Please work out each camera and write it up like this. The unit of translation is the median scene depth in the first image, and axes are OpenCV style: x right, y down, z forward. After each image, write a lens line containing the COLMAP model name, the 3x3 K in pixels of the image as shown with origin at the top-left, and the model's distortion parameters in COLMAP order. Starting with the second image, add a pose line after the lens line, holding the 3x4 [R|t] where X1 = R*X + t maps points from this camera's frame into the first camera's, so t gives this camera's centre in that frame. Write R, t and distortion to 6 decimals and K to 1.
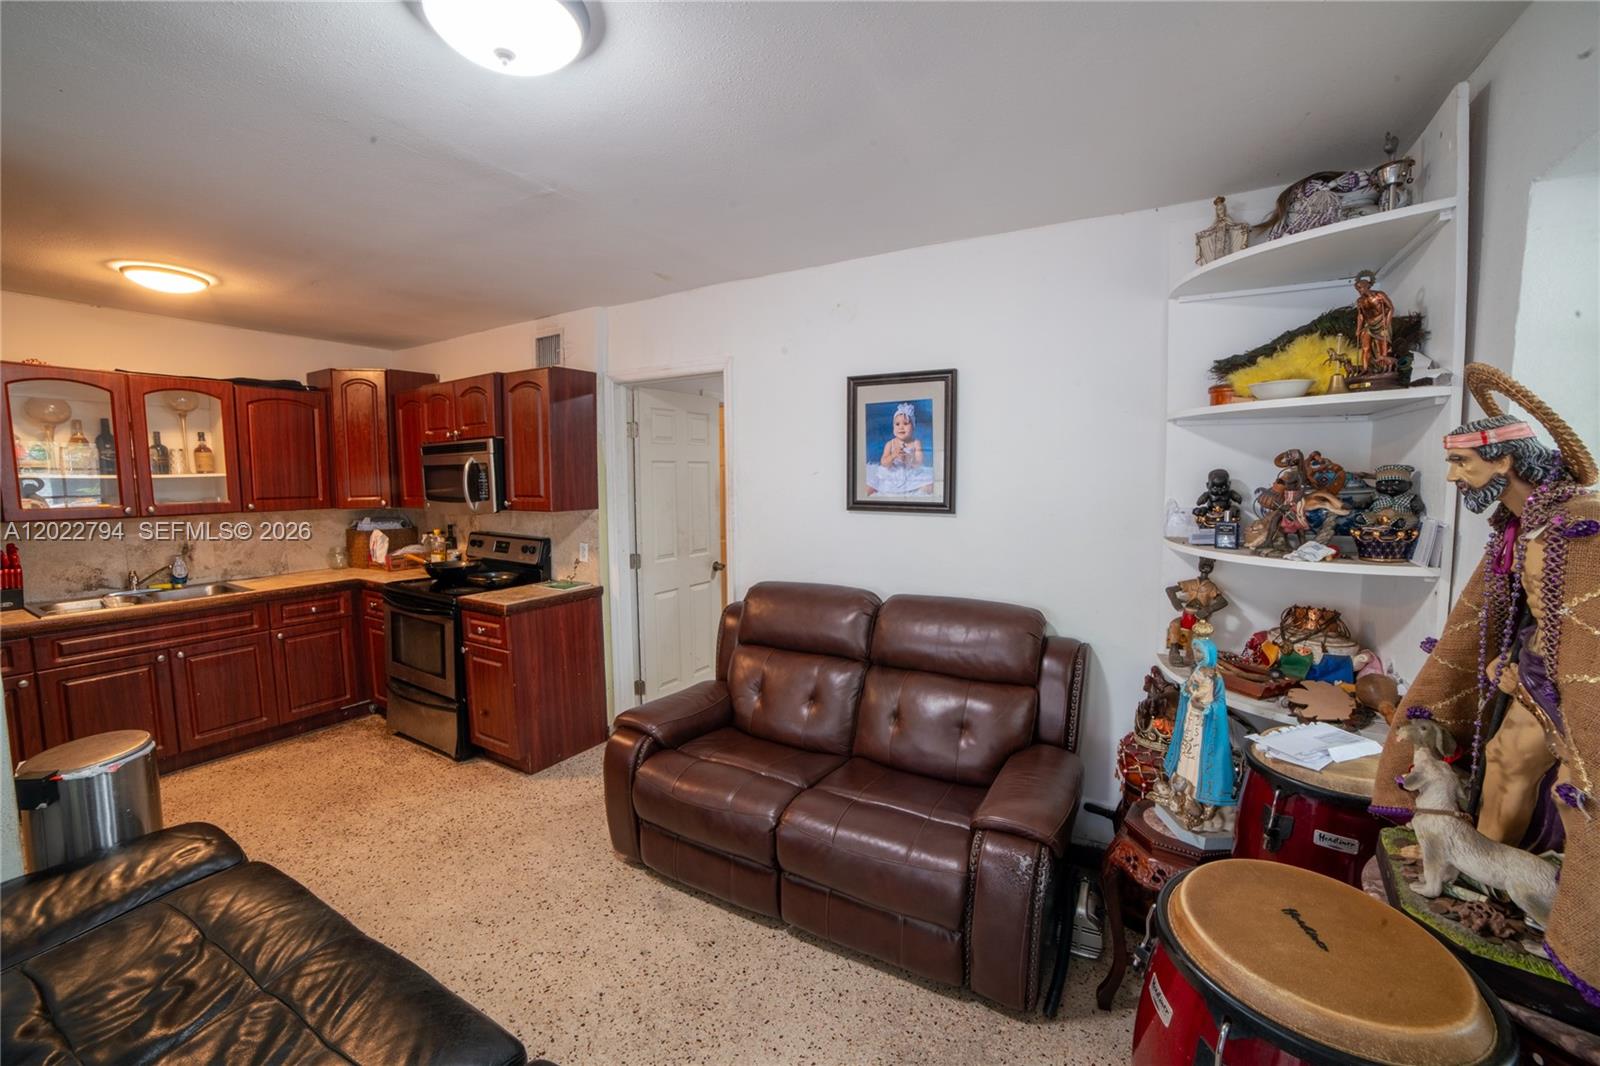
lens RADIAL K [[650.4, 0, 790.0], [0, 650.4, 533.1], [0, 0, 1]] dist [-0.106585, 0.035625]
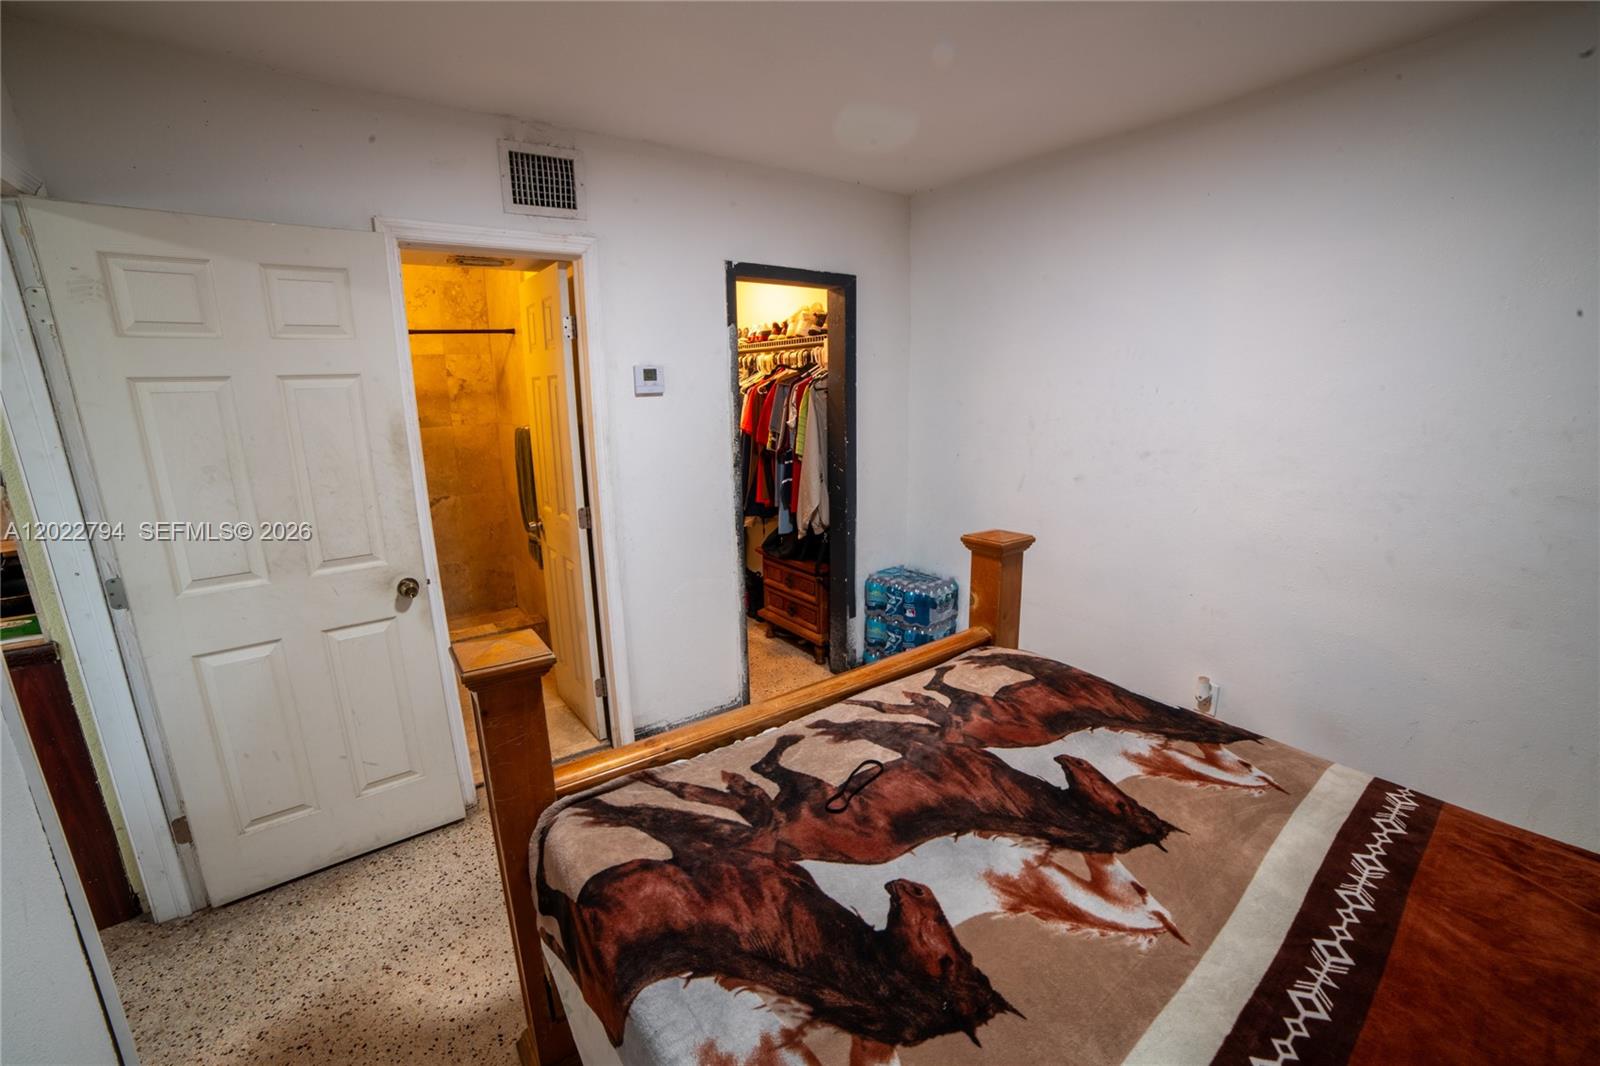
lens RADIAL K [[650.4, 0, 790.0], [0, 650.4, 533.1], [0, 0, 1]] dist [-0.106585, 0.035625]
pose [[0.919860, 0.075936, -0.384826, 0.402957], [-0.022167, 0.989578, 0.142281, -0.078324], [0.391620, -0.122348, 0.911957, 0.827991]]
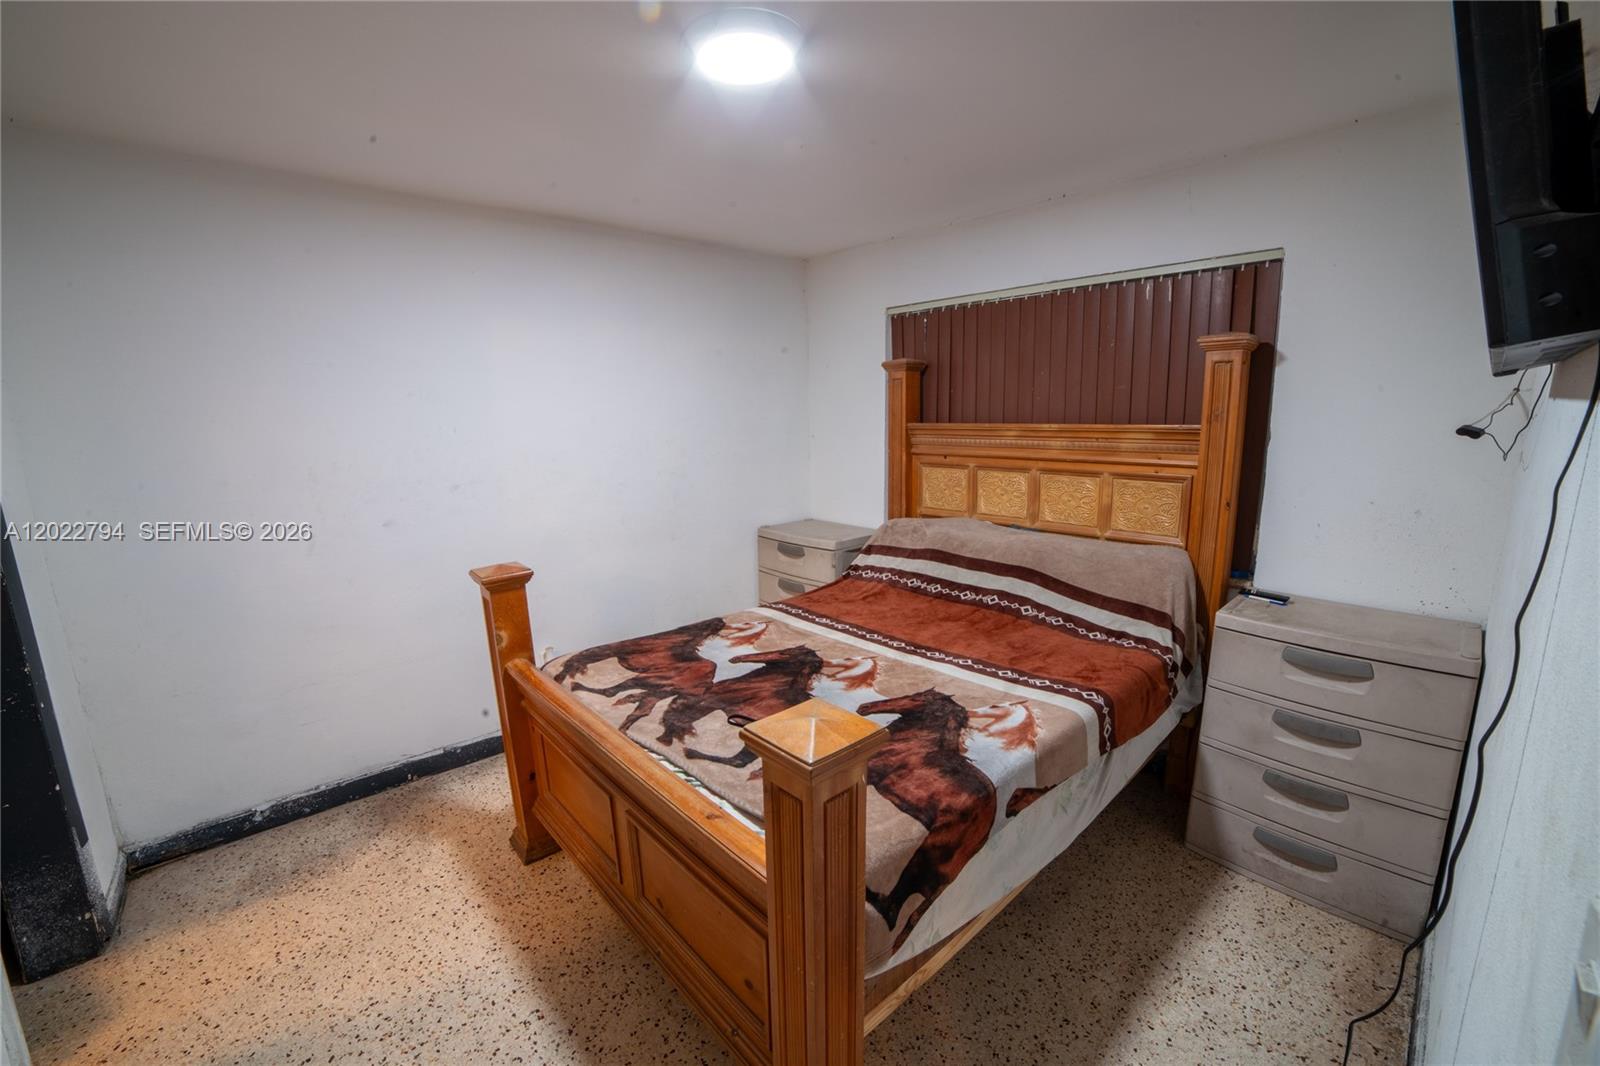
lens RADIAL K [[650.4, 0, 790.0], [0, 650.4, 533.1], [0, 0, 1]] dist [-0.106585, 0.035625]
pose [[0.298242, -0.171513, 0.938954, -0.124905], [0.103932, 0.983710, 0.146676, -0.090353], [-0.948815, 0.053842, 0.311209, 0.989958]]
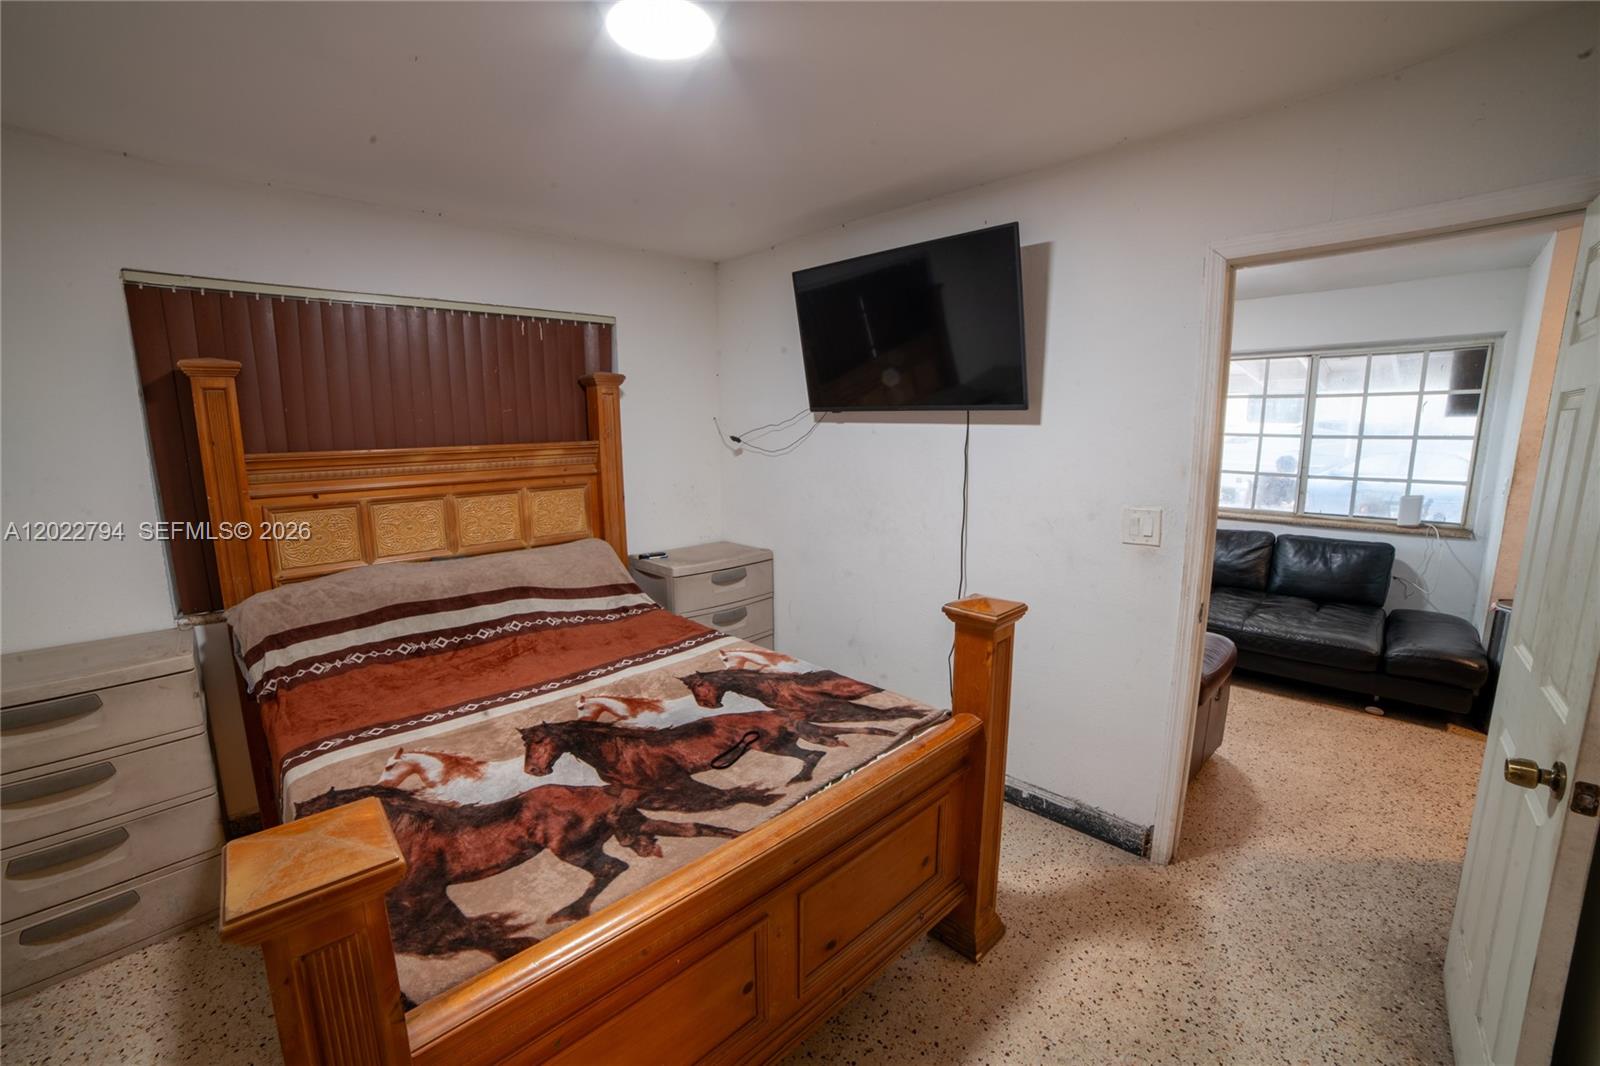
lens RADIAL K [[650.4, 0, 790.0], [0, 650.4, 533.1], [0, 0, 1]] dist [-0.106585, 0.035625]
pose [[-0.964815, -0.026589, 0.261583, 0.147500], [0.038911, 0.969480, 0.242064, -0.141924], [-0.260035, 0.243726, -0.934334, 1.560651]]
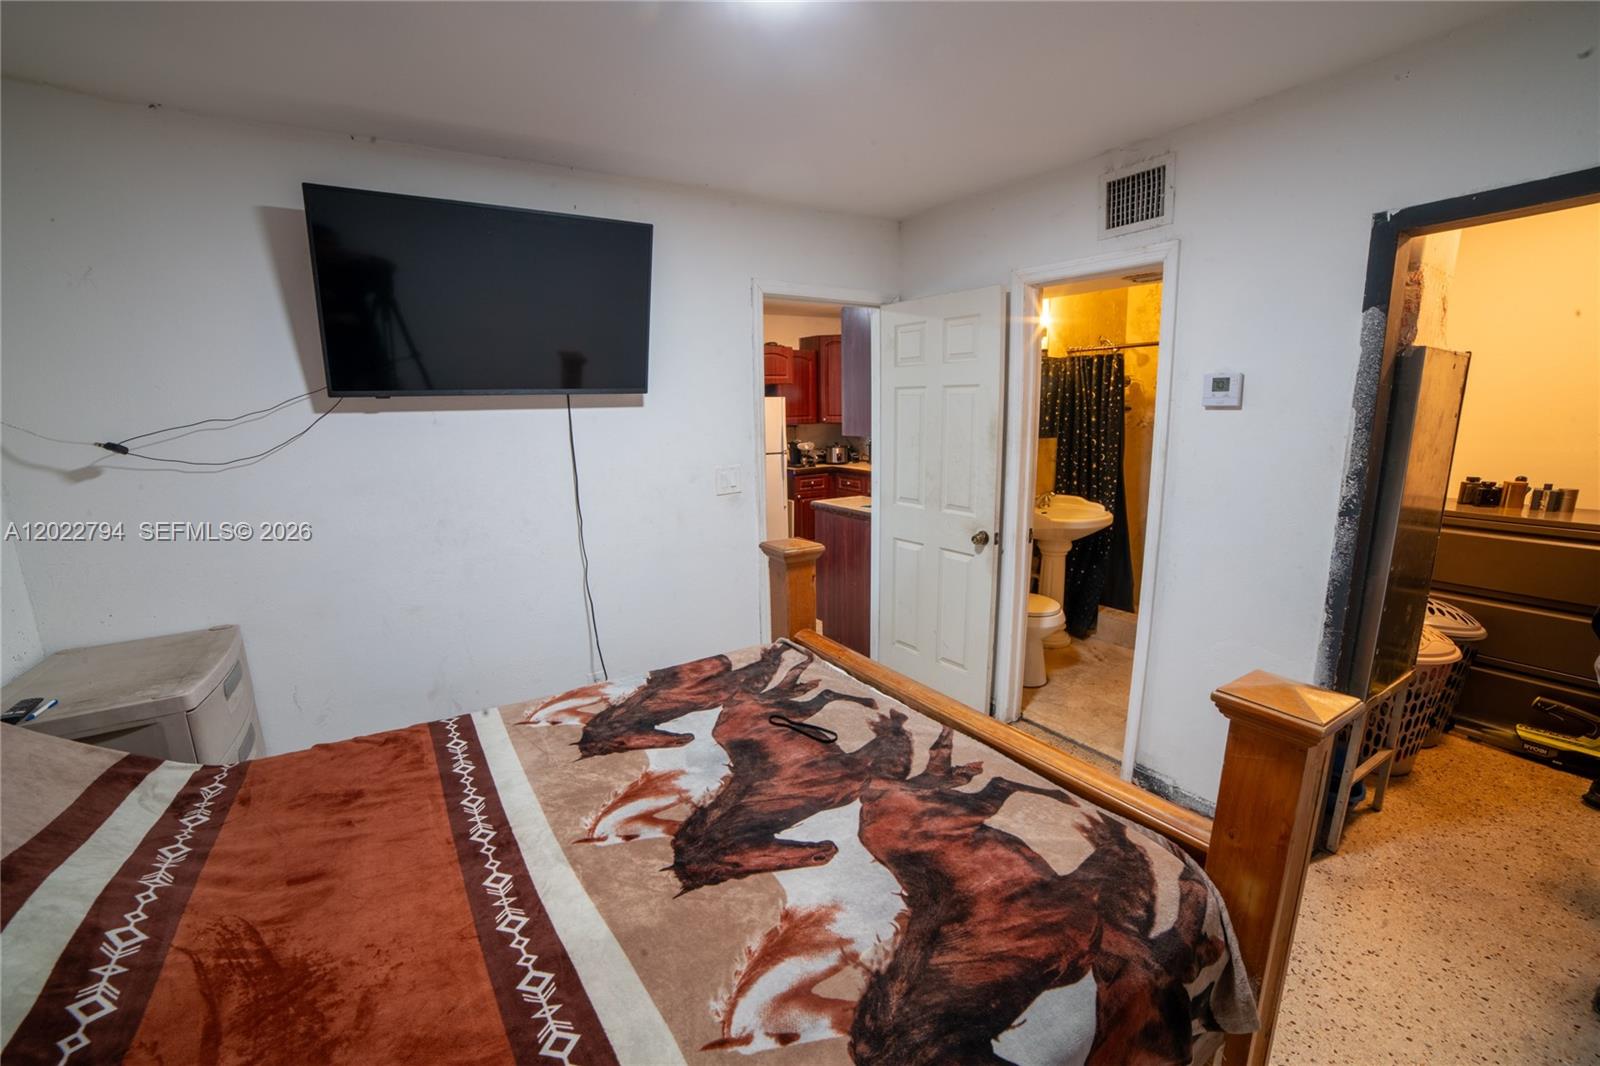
lens RADIAL K [[650.4, 0, 790.0], [0, 650.4, 533.1], [0, 0, 1]] dist [-0.106585, 0.035625]
pose [[-0.438507, 0.188446, -0.878749, 0.693160], [-0.057677, 0.969853, 0.236765, -0.125597], [0.896875, 0.154507, -0.414419, 1.335837]]
